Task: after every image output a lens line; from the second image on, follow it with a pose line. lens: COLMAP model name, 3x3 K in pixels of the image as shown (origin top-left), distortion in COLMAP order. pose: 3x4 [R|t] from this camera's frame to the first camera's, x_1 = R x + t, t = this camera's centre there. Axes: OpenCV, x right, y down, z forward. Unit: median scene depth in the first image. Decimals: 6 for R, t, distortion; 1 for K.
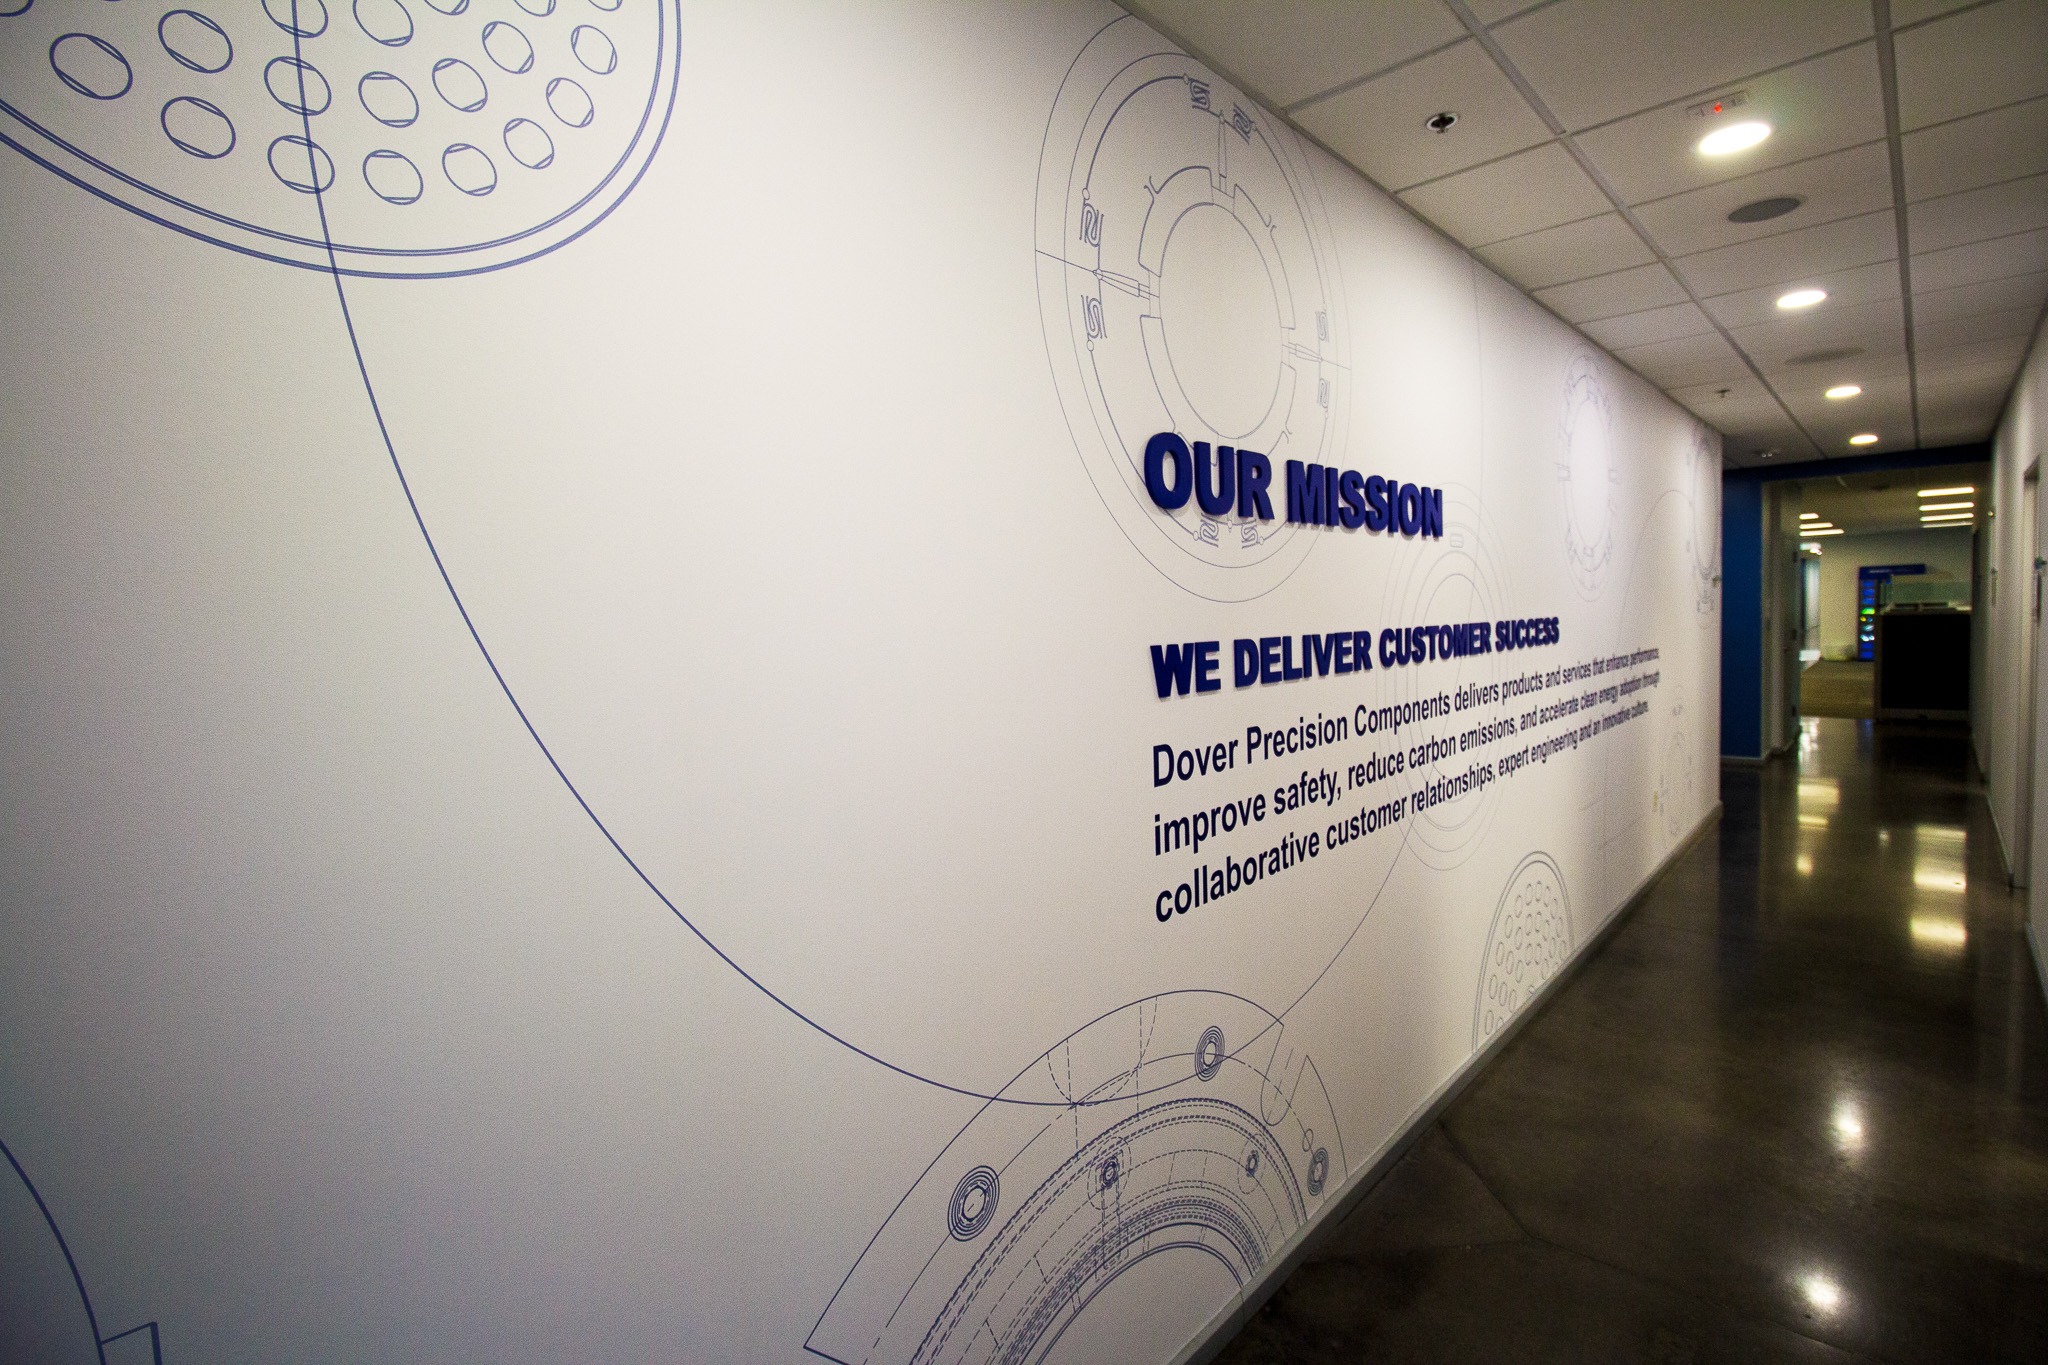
lens RADIAL K [[967.1, 0, 1020.6], [0, 967.1, 672.9], [0, 0, 1]] dist [-0.001936, -0.000572]
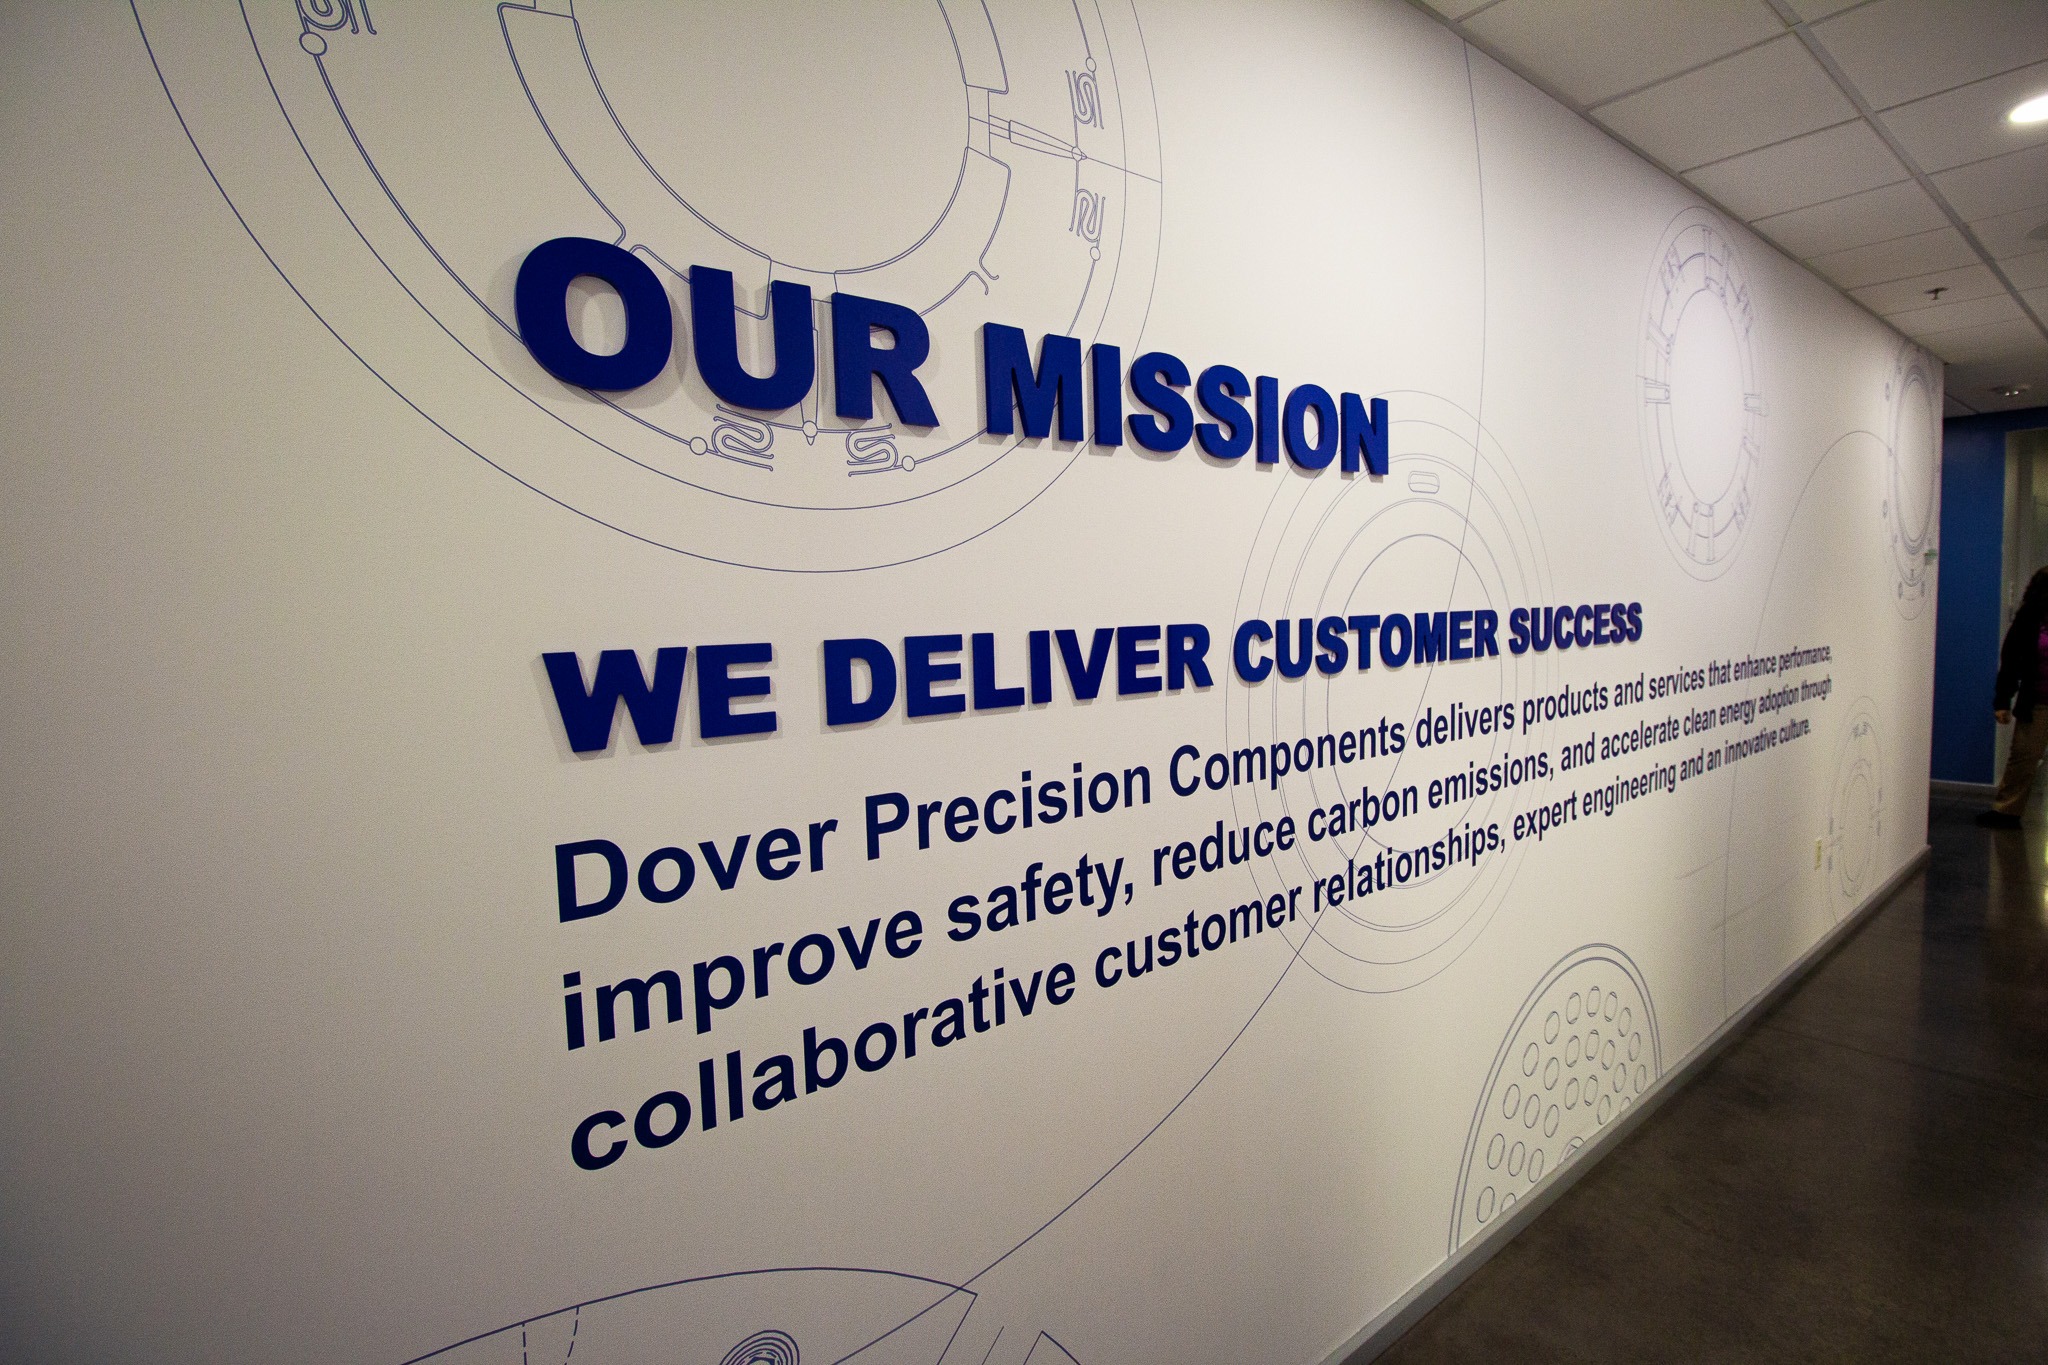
lens RADIAL K [[1030.3, 0, 1026.0], [0, 1030.3, 653.5], [0, 0, 1]] dist [-0.007494, -0.001267]
pose [[0.992490, 0.027417, -0.119210, 0.298080], [-0.026200, 0.999588, 0.011762, -0.026878], [0.119483, -0.008551, 0.992799, 0.315664]]
